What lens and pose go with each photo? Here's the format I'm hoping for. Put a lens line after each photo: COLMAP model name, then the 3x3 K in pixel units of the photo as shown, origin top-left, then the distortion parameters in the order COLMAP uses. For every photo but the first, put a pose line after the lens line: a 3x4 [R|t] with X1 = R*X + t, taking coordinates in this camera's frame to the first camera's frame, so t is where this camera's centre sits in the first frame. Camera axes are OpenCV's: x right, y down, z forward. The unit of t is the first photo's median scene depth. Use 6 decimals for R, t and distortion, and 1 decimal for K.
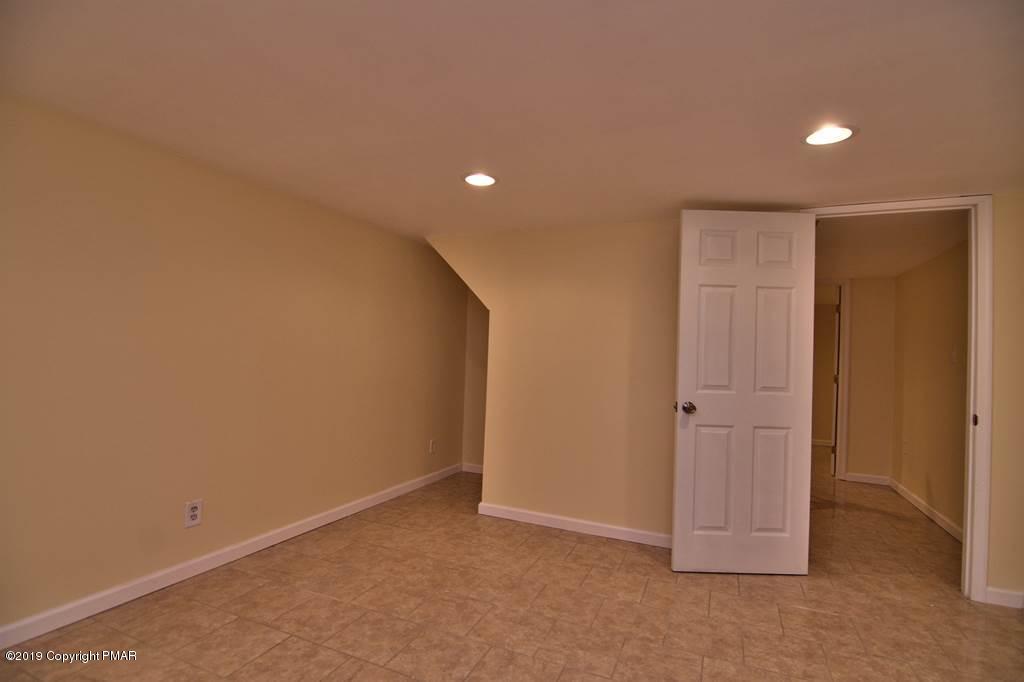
lens RADIAL K [[492.6, 0, 514.8], [0, 492.6, 342.8], [0, 0, 1]] dist [-0.009906, -0.007434]
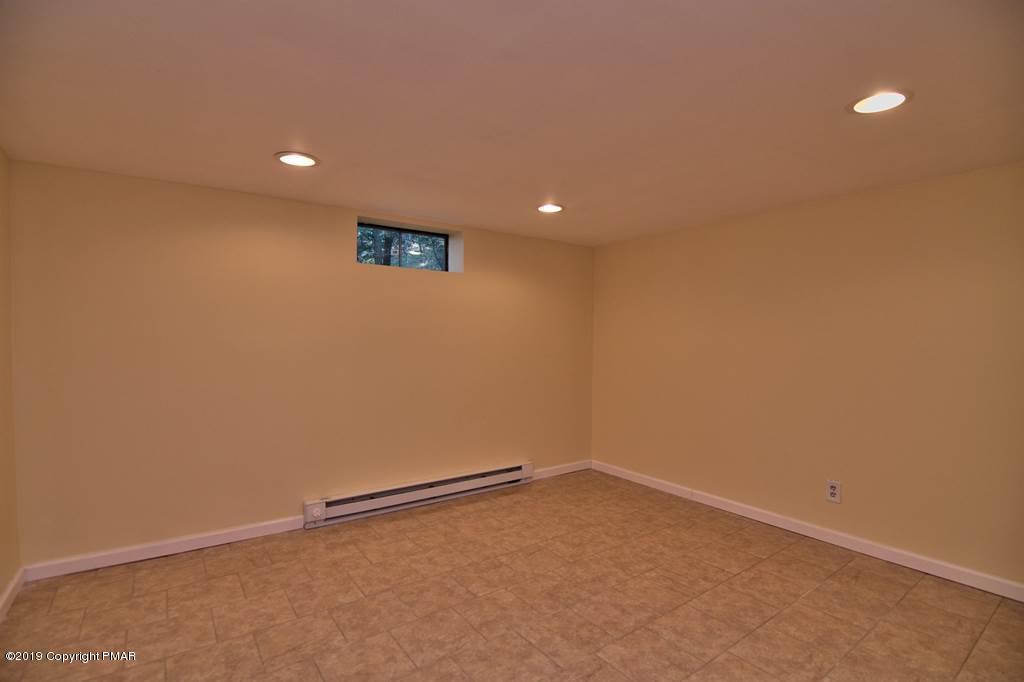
lens RADIAL K [[492.6, 0, 512.8], [0, 492.6, 339.6], [0, 0, 1]] dist [-0.009906, -0.007434]
pose [[-0.493415, -0.026547, -0.869389, 0.850987], [-0.008013, 0.999630, -0.025976, 0.016881], [0.869757, -0.005851, -0.493445, 0.993499]]
